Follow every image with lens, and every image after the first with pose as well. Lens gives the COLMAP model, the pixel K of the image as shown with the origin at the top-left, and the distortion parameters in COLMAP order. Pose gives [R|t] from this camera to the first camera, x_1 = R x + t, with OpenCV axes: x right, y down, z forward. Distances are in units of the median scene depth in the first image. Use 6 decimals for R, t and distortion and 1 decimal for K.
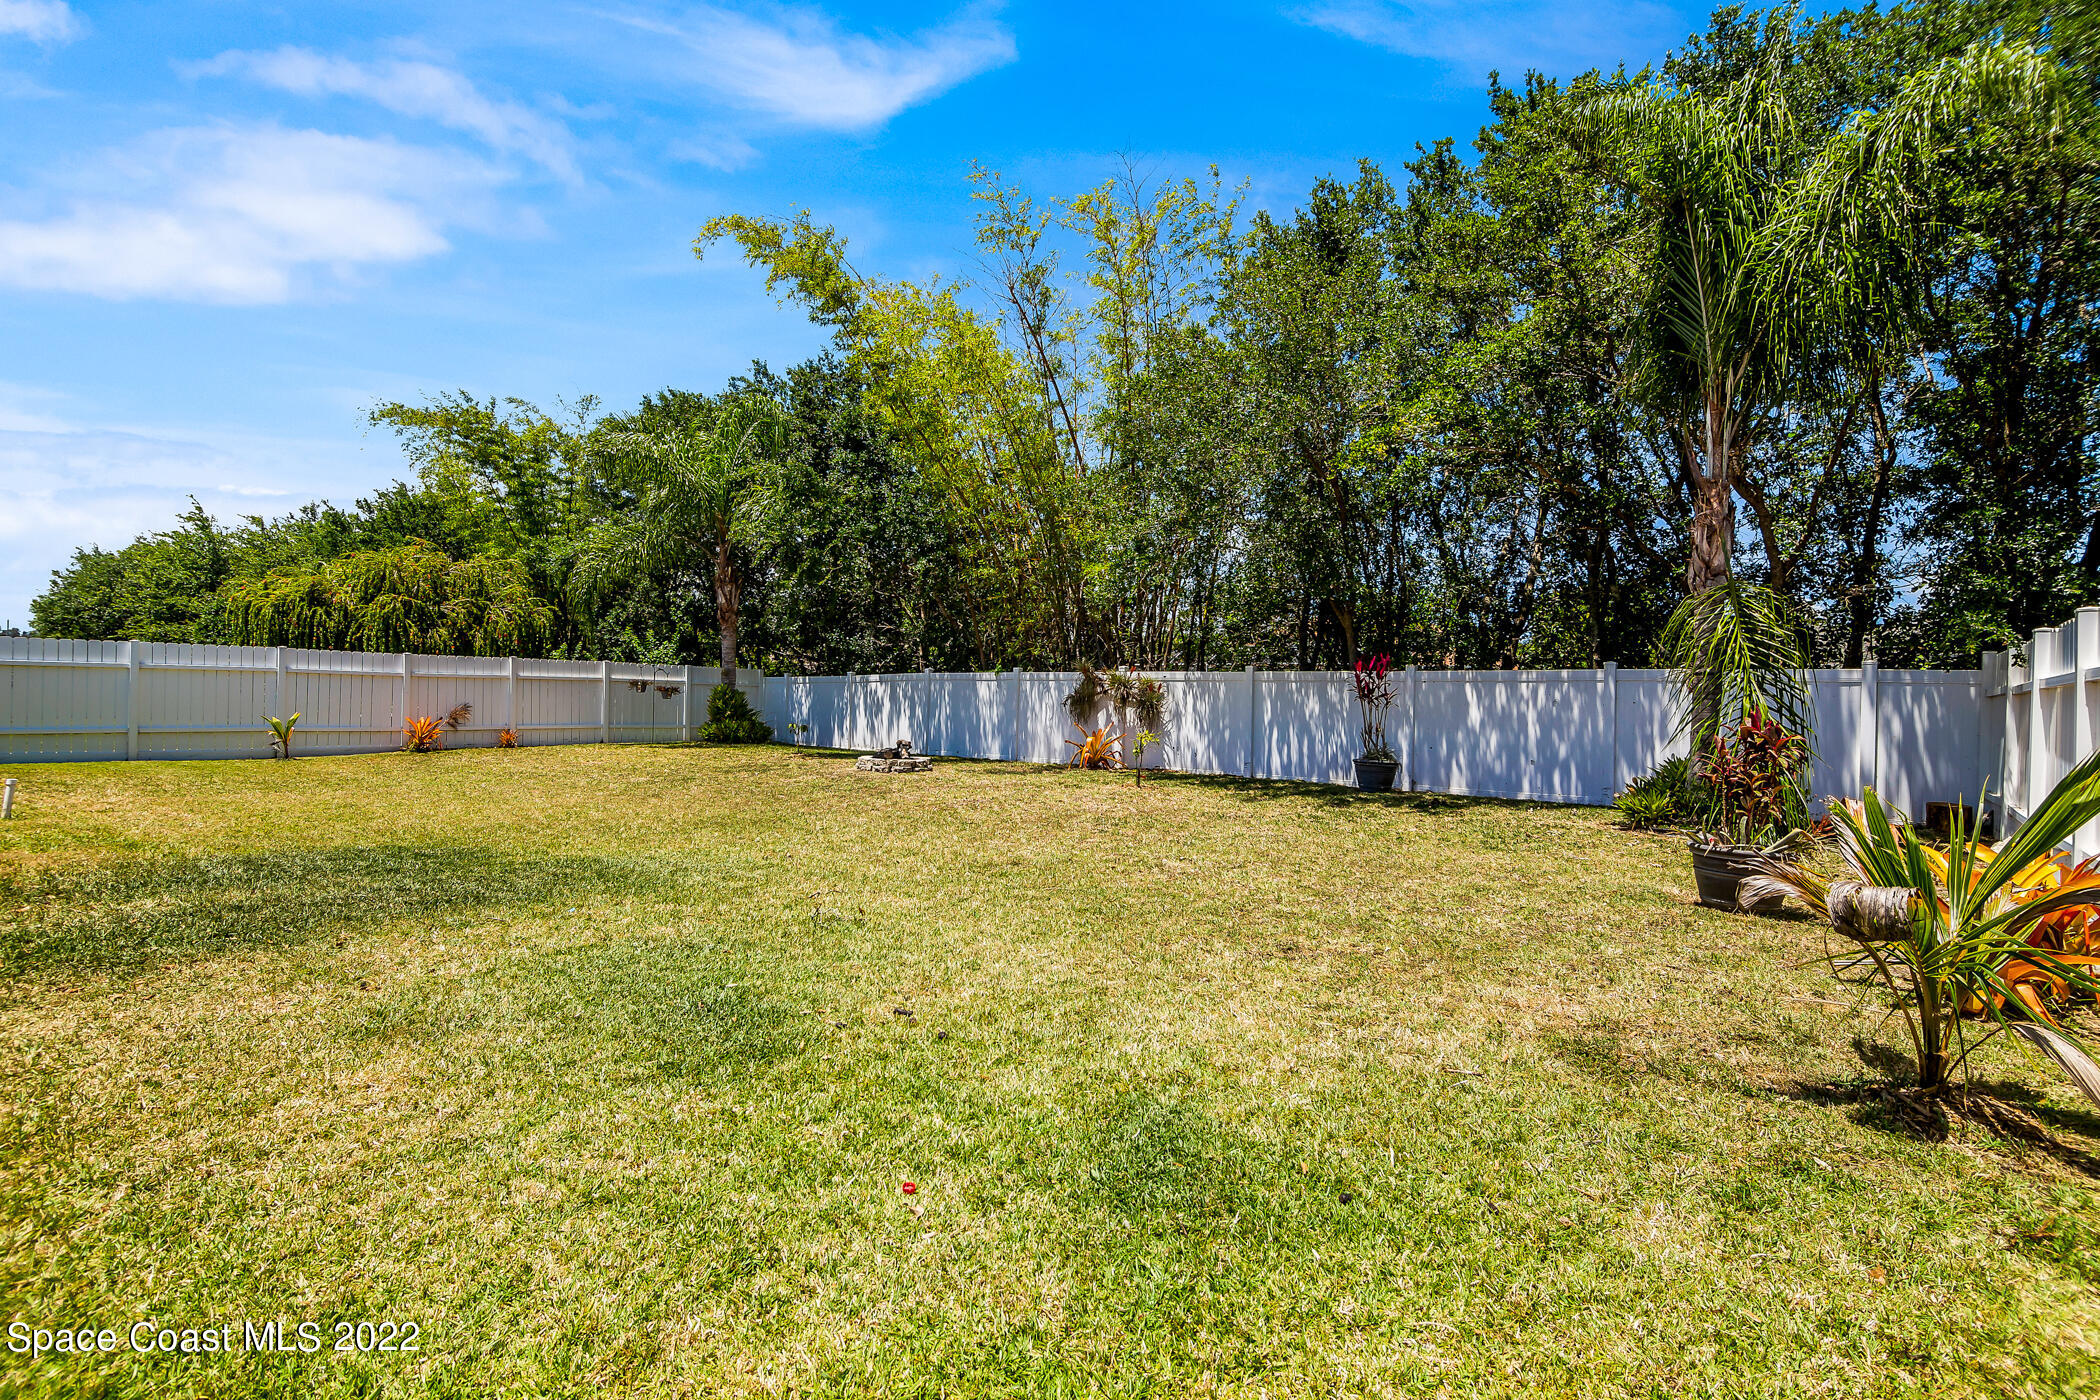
lens RADIAL K [[976.3, 0, 1038.6], [0, 976.3, 695.9], [0, 0, 1]] dist [-0.013971, -0.001297]
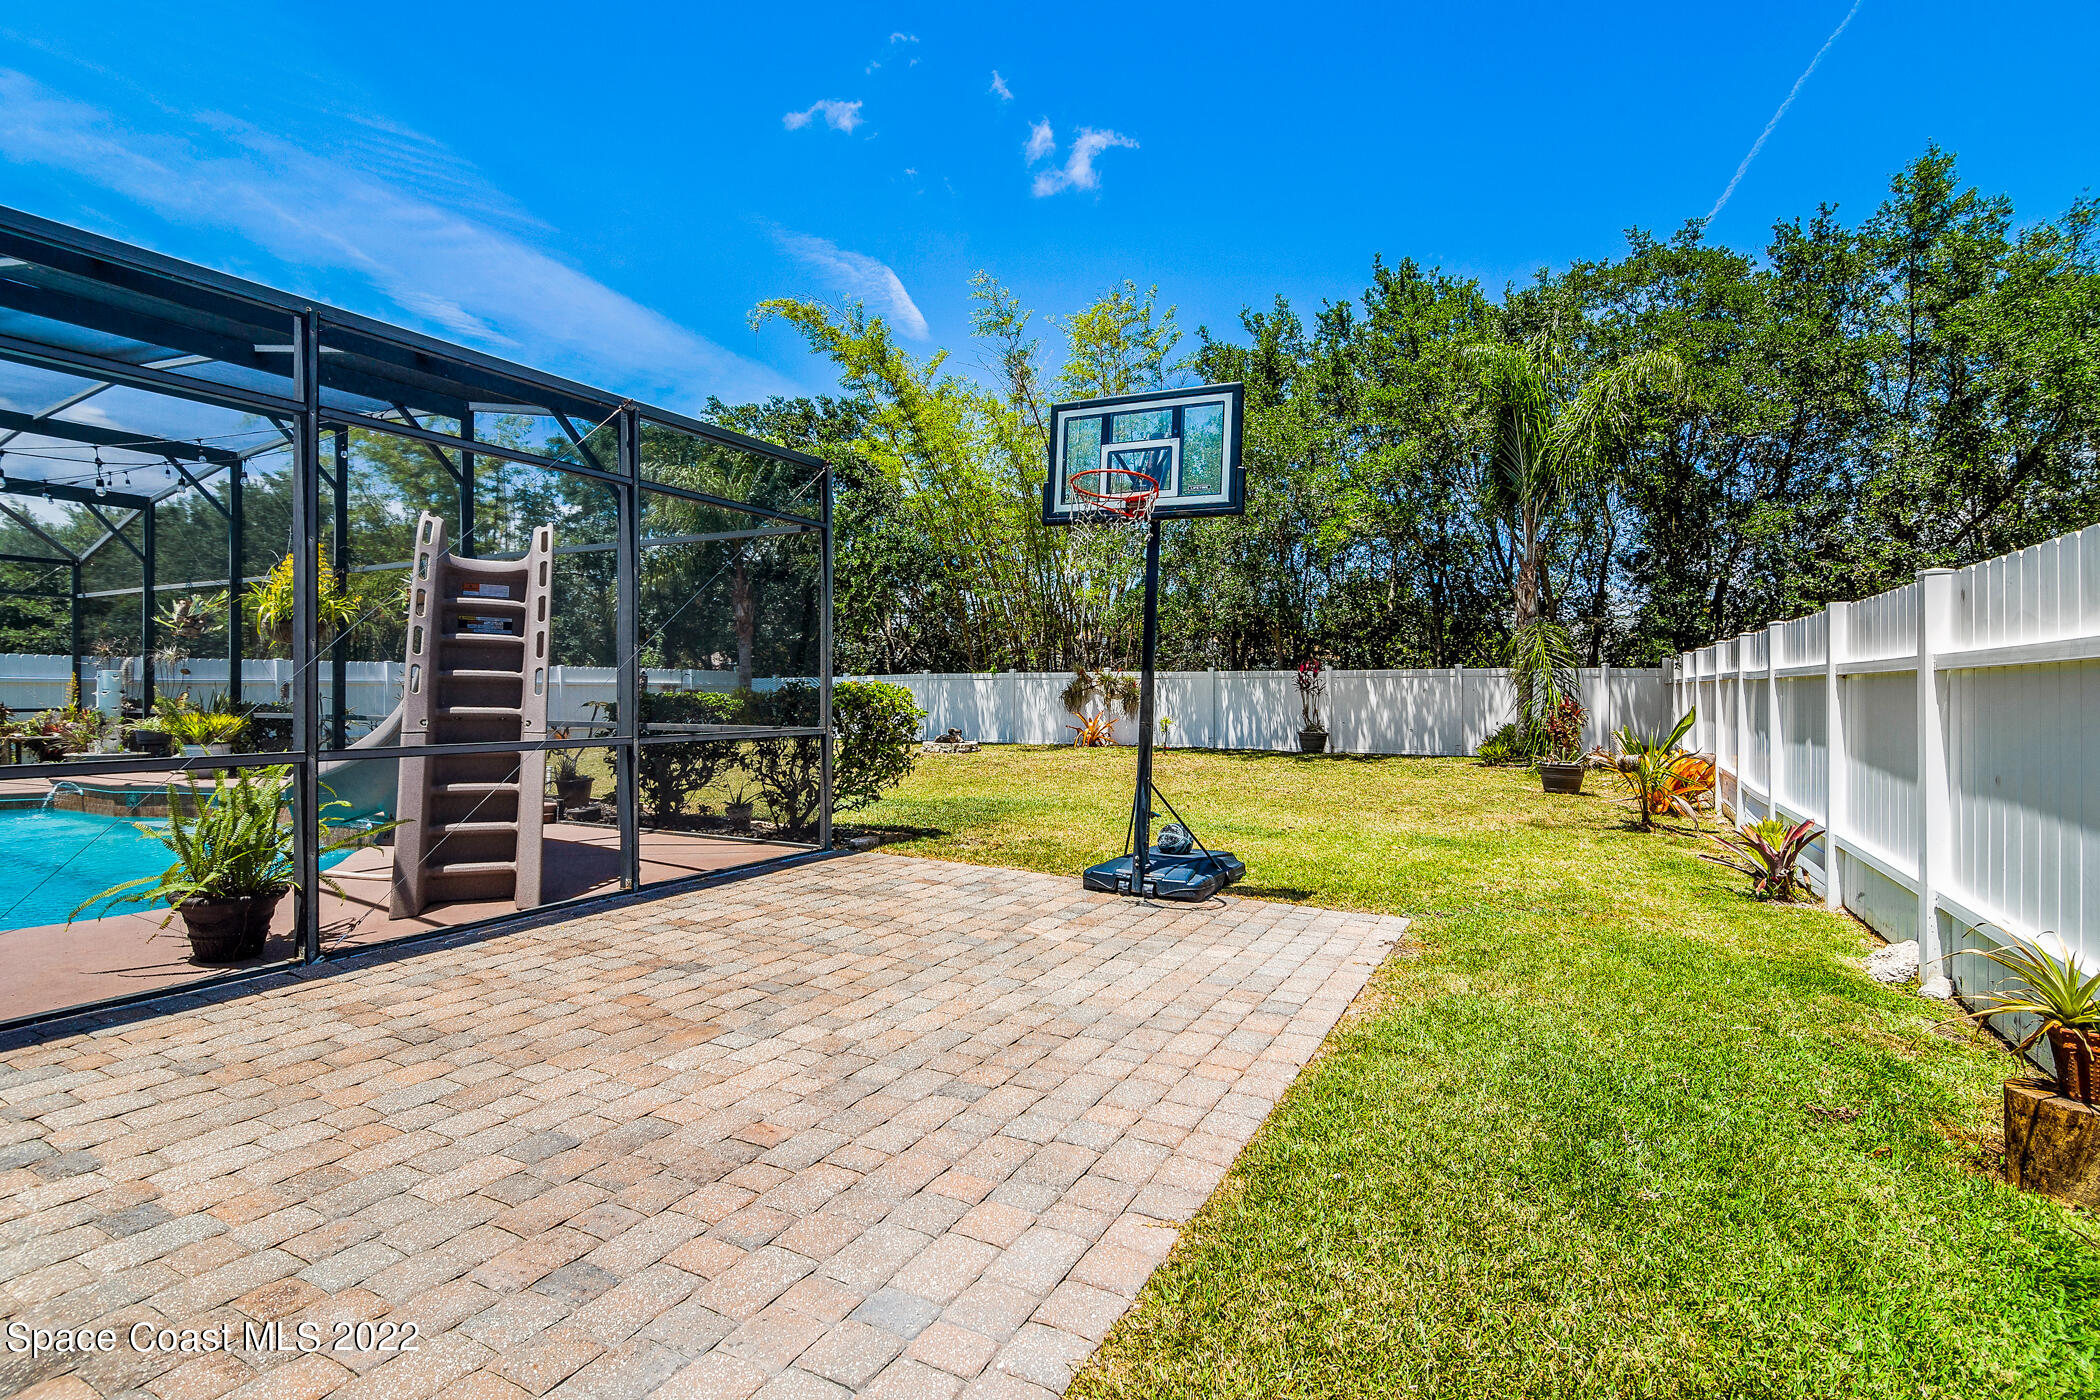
lens RADIAL K [[976.3, 0, 1057.8], [0, 976.3, 683.4], [0, 0, 1]] dist [-0.013971, -0.001297]
pose [[0.977083, -0.018712, 0.212033, -0.348806], [0.018805, 0.999822, 0.001580, -0.016811], [-0.212024, 0.002443, 0.977261, -0.366761]]
